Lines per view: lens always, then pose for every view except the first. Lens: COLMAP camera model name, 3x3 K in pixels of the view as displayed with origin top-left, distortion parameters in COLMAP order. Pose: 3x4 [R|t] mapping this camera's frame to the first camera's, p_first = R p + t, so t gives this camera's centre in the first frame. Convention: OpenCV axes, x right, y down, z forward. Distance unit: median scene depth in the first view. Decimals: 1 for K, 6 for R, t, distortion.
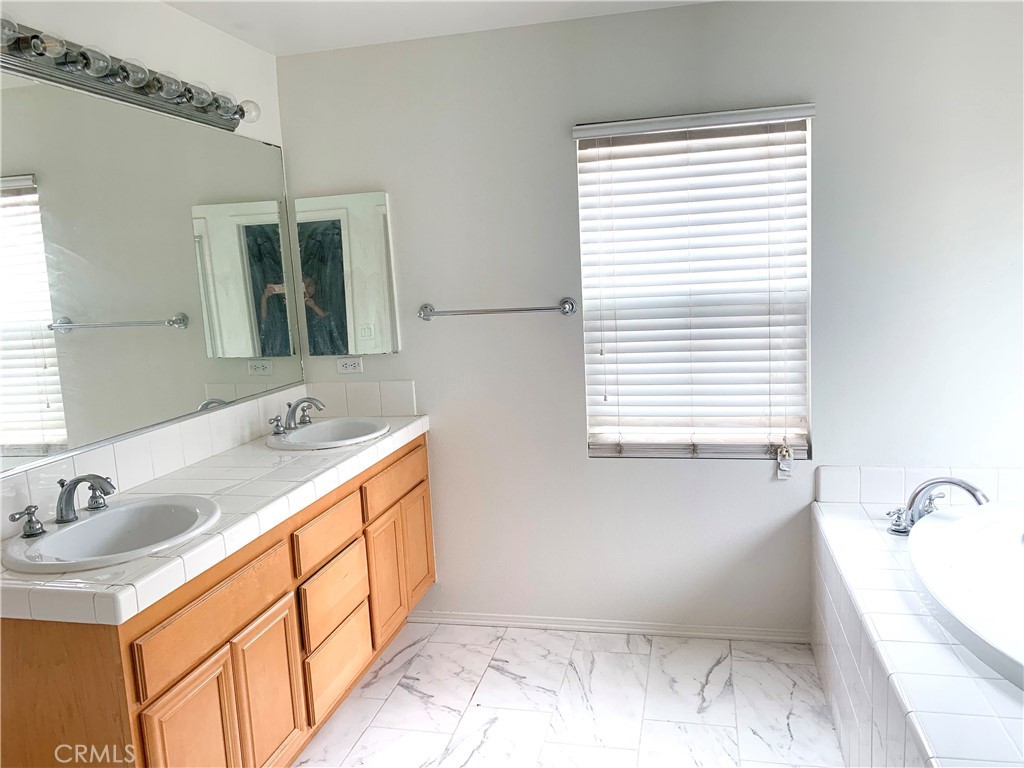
lens RADIAL K [[775.7, 0, 511.6], [0, 775.7, 374.8], [0, 0, 1]] dist [-0.006708, -0.003954]
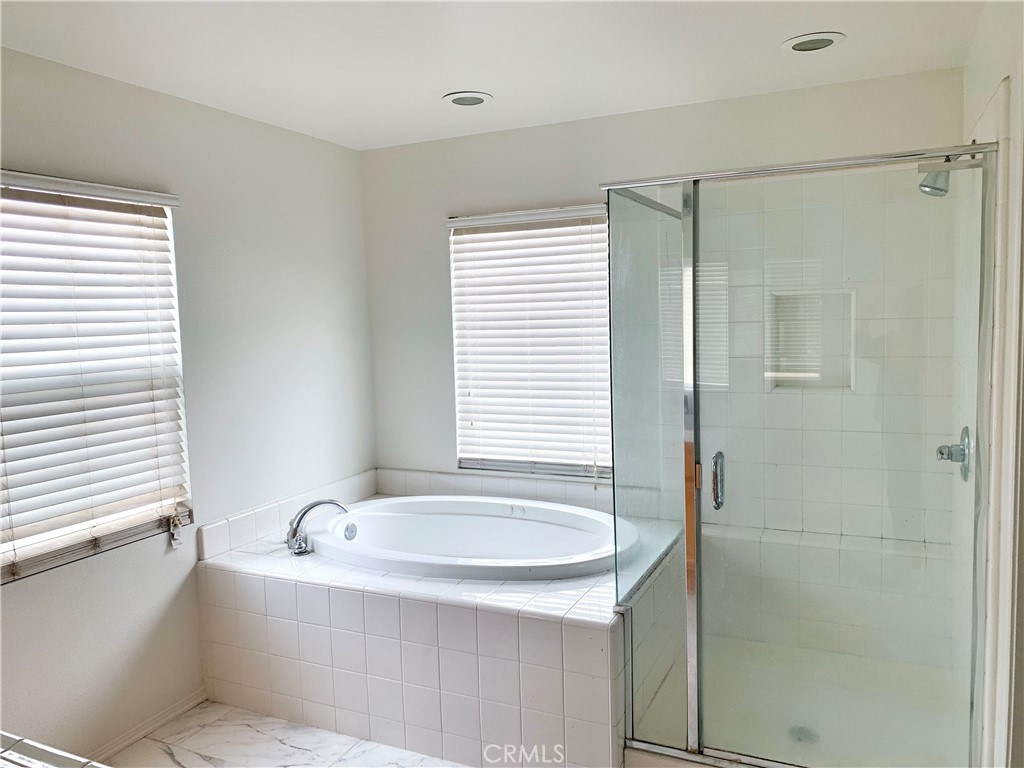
lens RADIAL K [[773.8, 0, 512.0], [0, 773.8, 384.0], [0, 0, 1]] dist [0.004618, 0.003282]
pose [[0.212830, -0.045692, 0.976020, -0.557124], [0.162586, 0.986636, 0.010735, -0.019015], [-0.963467, 0.156402, 0.217414, 0.321406]]
